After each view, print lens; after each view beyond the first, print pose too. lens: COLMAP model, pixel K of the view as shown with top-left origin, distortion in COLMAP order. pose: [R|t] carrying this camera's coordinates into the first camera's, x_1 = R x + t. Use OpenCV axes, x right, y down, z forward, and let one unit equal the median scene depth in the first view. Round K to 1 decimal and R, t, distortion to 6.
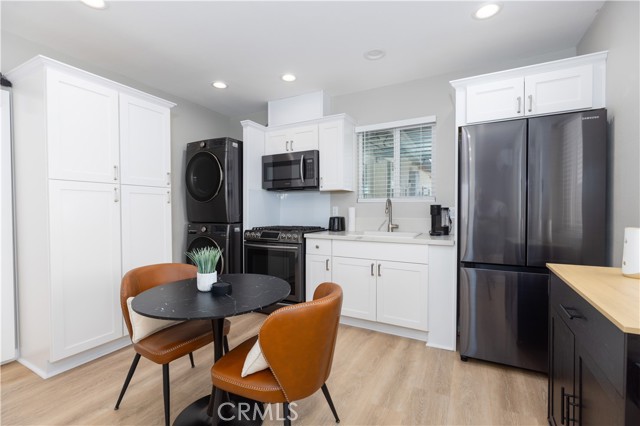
lens RADIAL K [[286.2, 0, 318.1], [0, 286.2, 215.4], [0, 0, 1]] dist [0.001141, 0.000162]
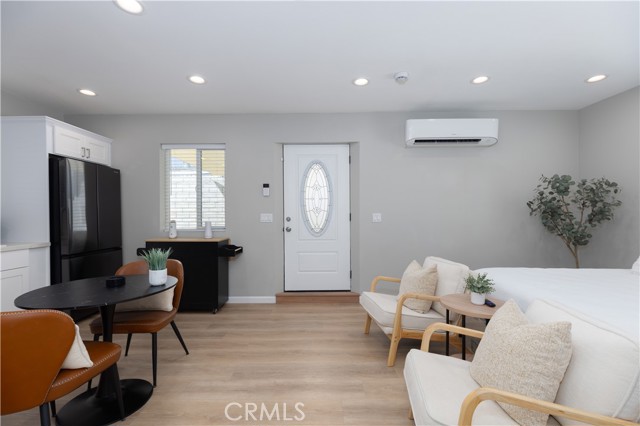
lens RADIAL K [[286.2, 0, 318.1], [0, 286.2, 215.4], [0, 0, 1]] dist [0.001141, 0.000162]
pose [[-0.457411, 0.006492, 0.889232, -0.849776], [0.029499, 0.999534, 0.007876, -0.003591], [-0.888766, 0.029834, -0.457389, 0.371367]]
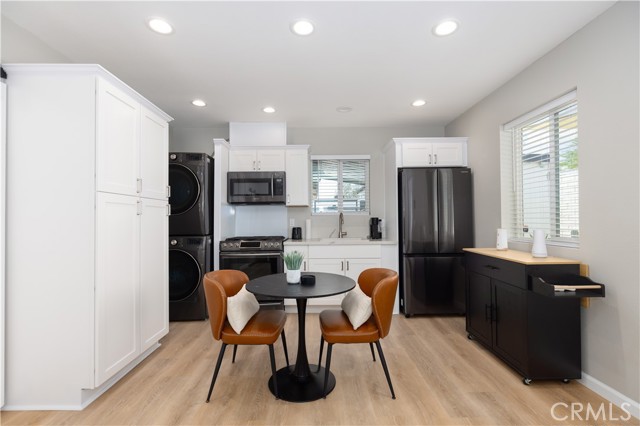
lens RADIAL K [[286.2, 0, 318.1], [0, 286.2, 215.4], [0, 0, 1]] dist [0.001141, 0.000162]
pose [[0.880731, 0.002654, 0.473610, -0.444394], [0.016556, 0.999201, -0.036387, -0.000053], [-0.473328, 0.039888, 0.879983, -0.109350]]
